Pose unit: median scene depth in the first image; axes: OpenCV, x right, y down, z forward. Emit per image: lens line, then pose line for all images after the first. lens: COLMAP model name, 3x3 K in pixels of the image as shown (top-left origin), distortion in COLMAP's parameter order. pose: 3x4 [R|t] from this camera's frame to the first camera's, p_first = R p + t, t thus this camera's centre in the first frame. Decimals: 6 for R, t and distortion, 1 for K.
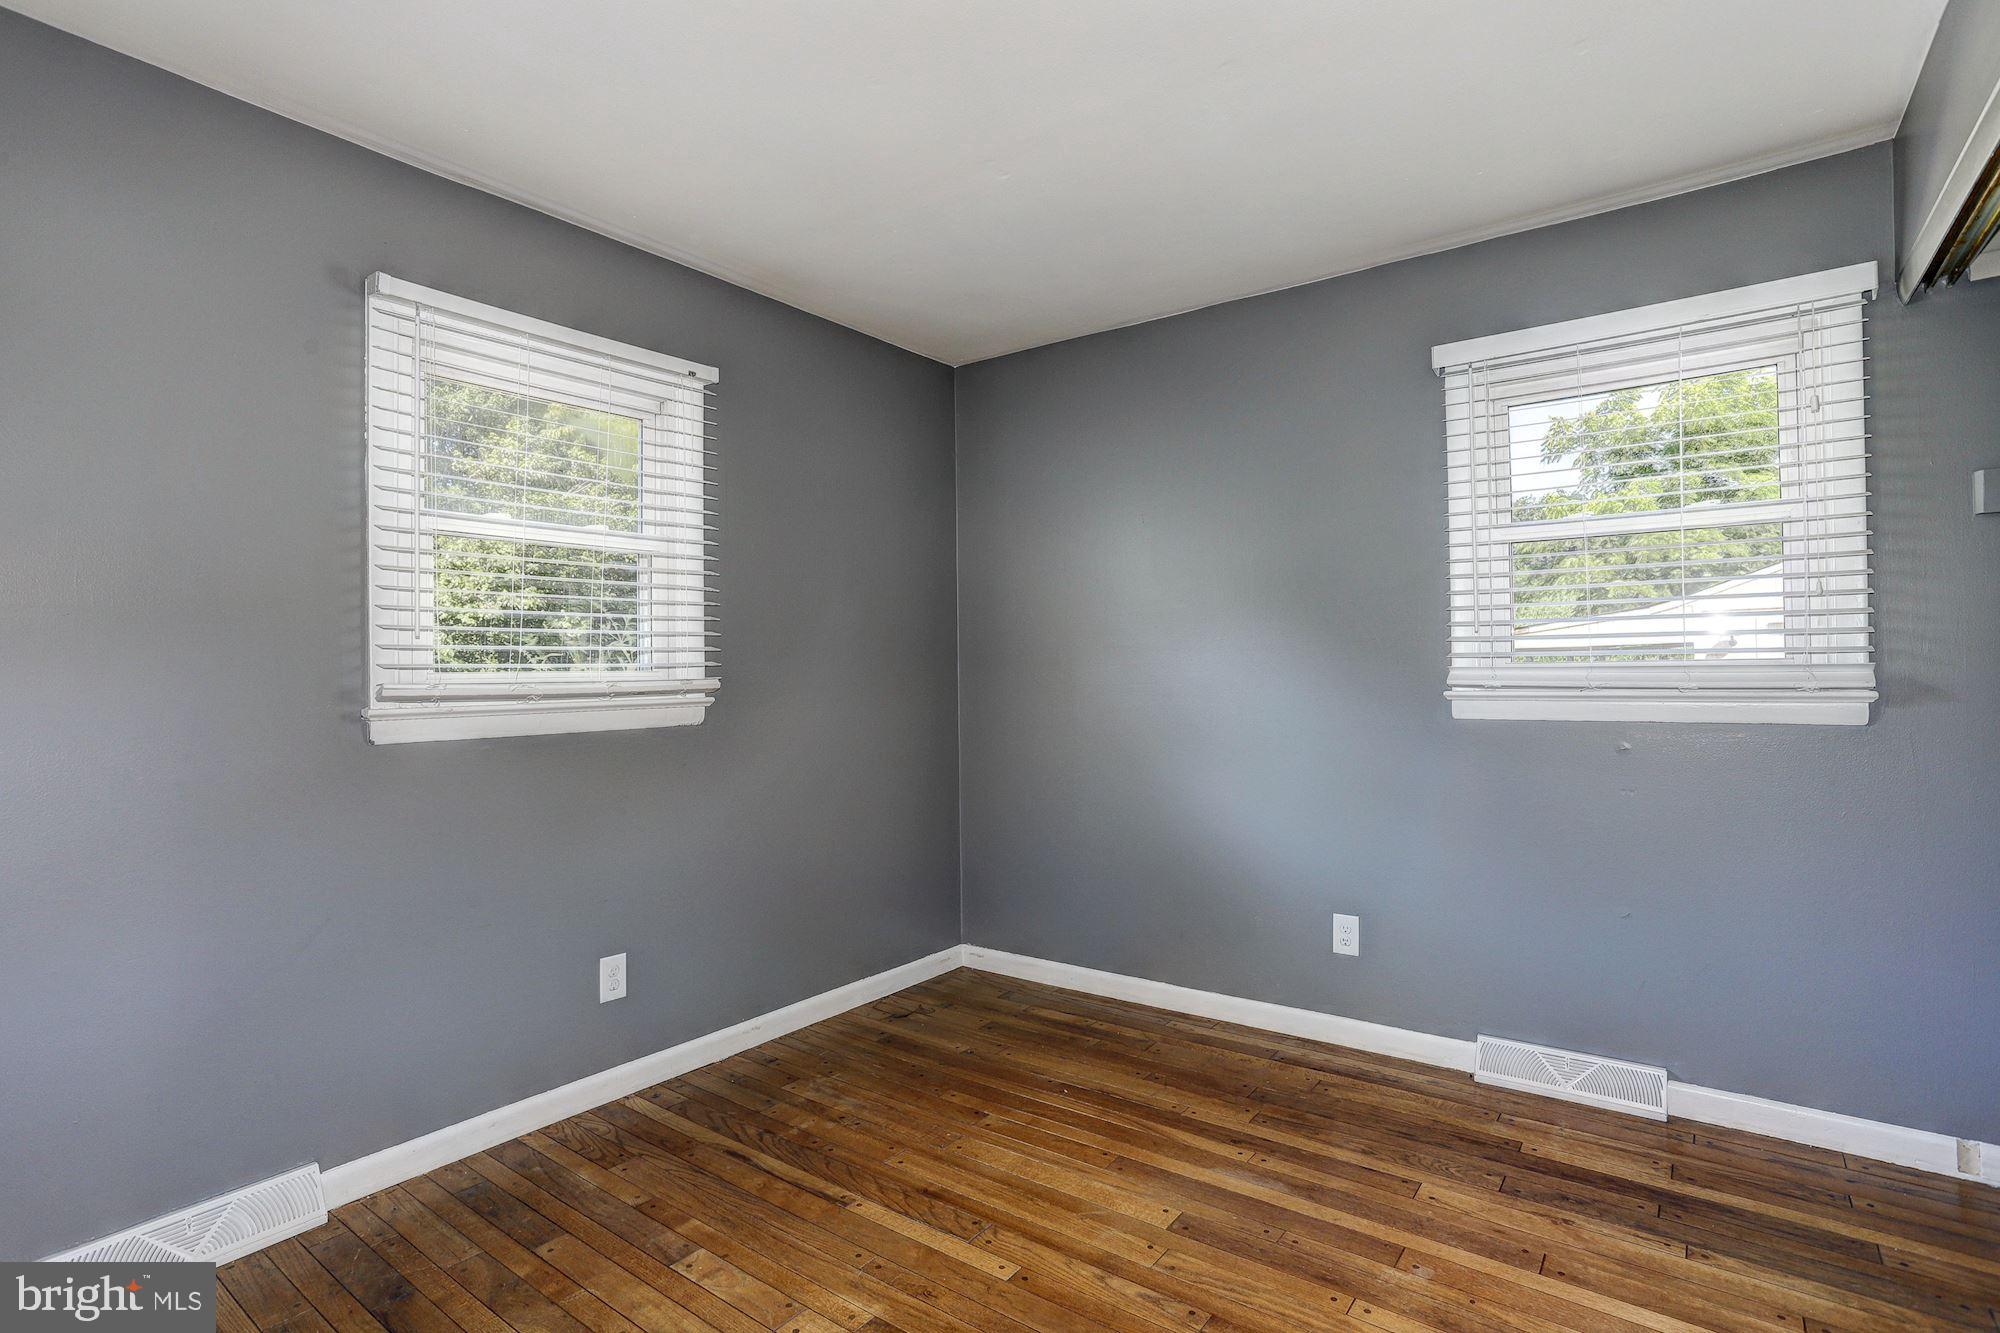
lens RADIAL K [[979.9, 0, 987.8], [0, 979.9, 662.0], [0, 0, 1]] dist [-0.041966, 0.017088]
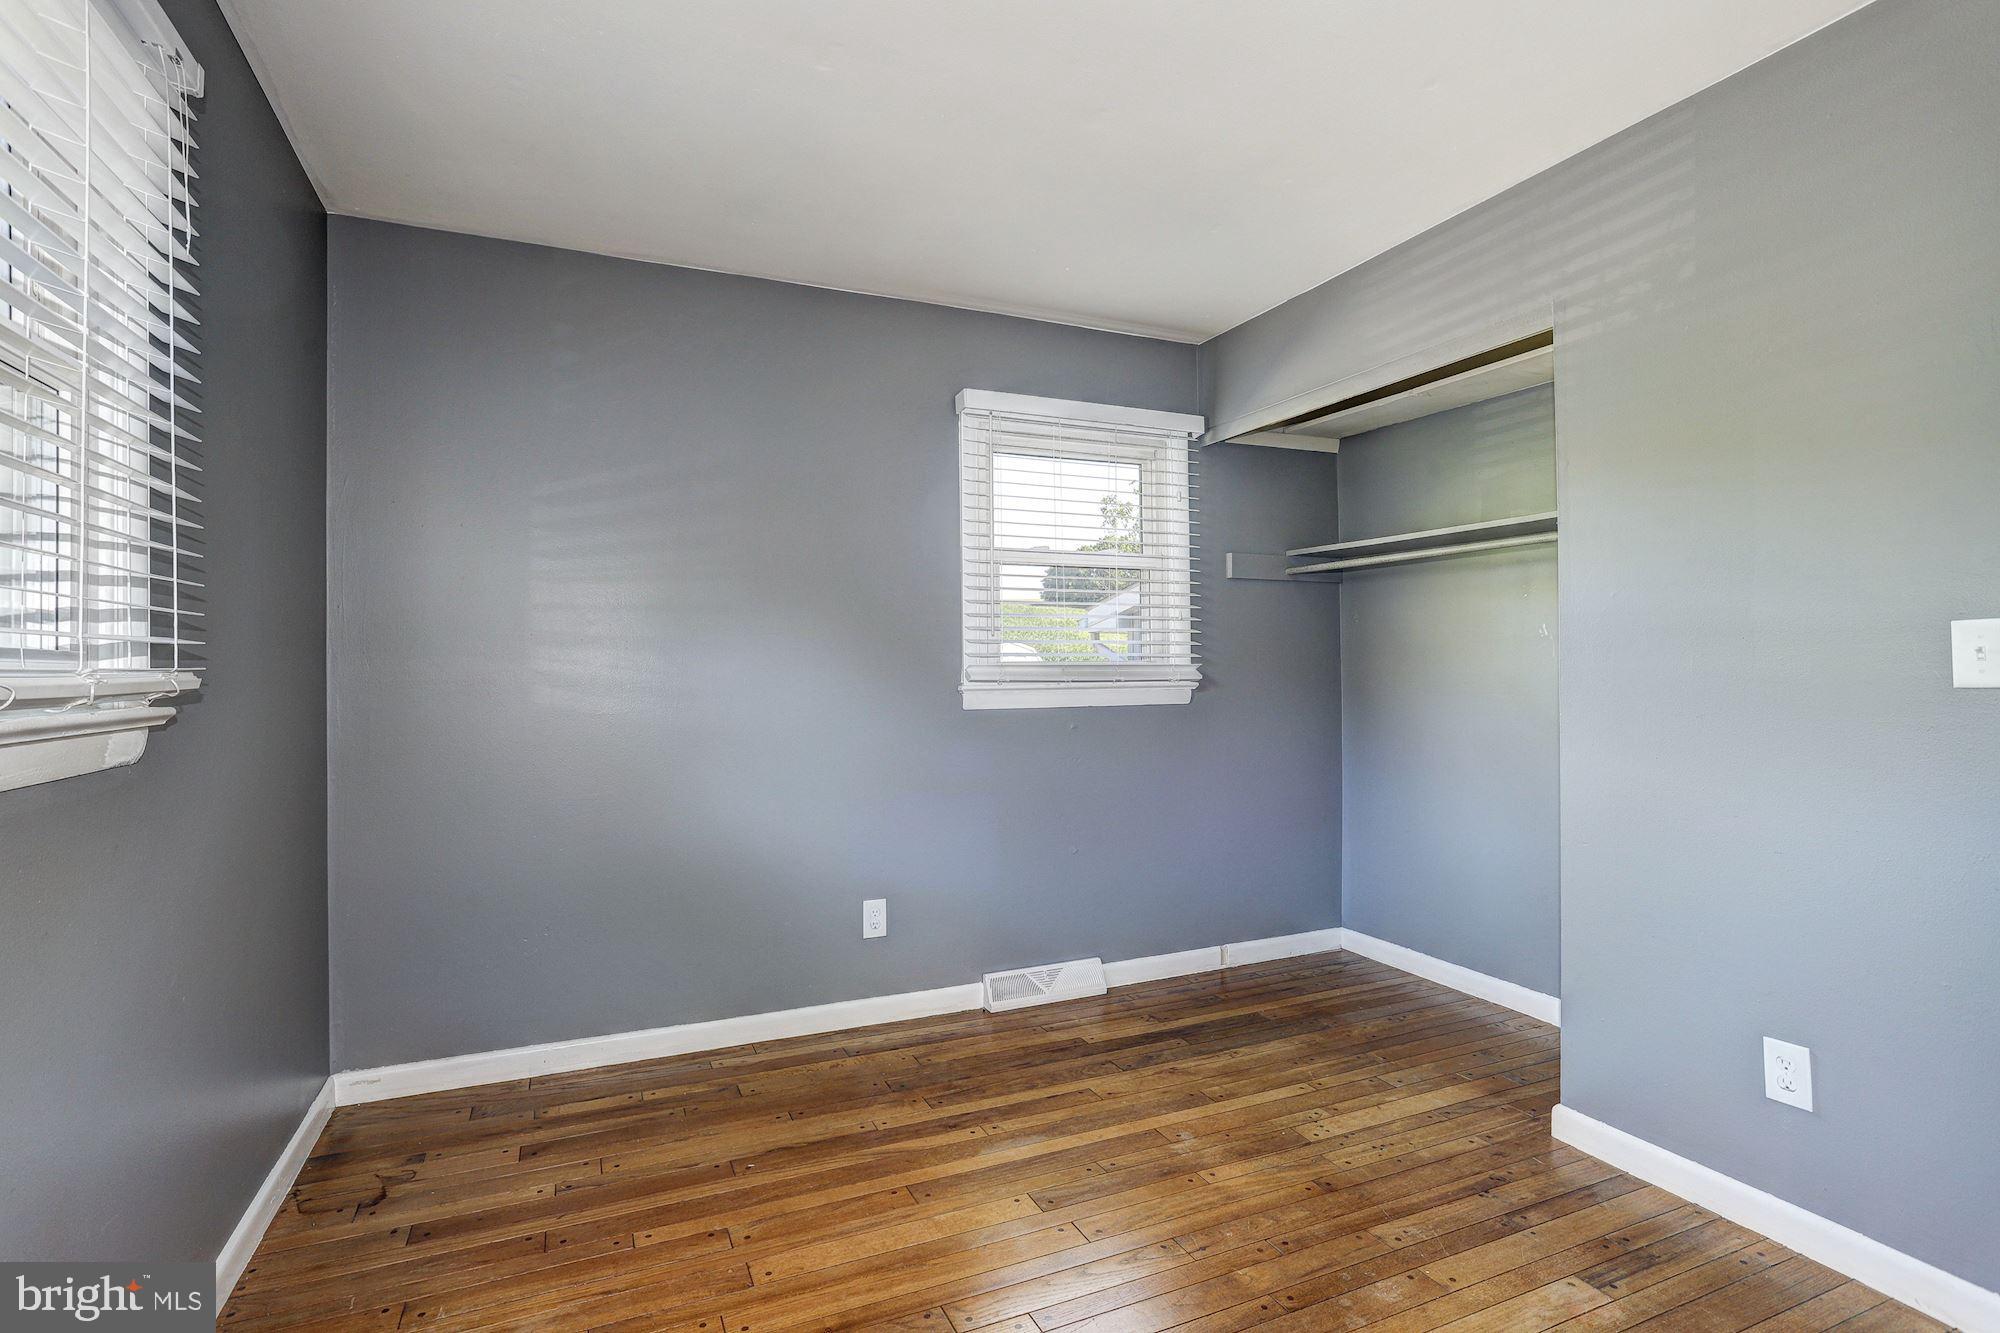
lens RADIAL K [[966.1, 0, 1036.5], [0, 966.1, 657.7], [0, 0, 1]] dist [-0.053784, 0.026783]
pose [[0.476972, 0.017991, 0.878734, -0.569080], [-0.008923, 0.999838, -0.015627, 0.015767], [-0.878873, -0.000388, 0.477056, 0.424073]]
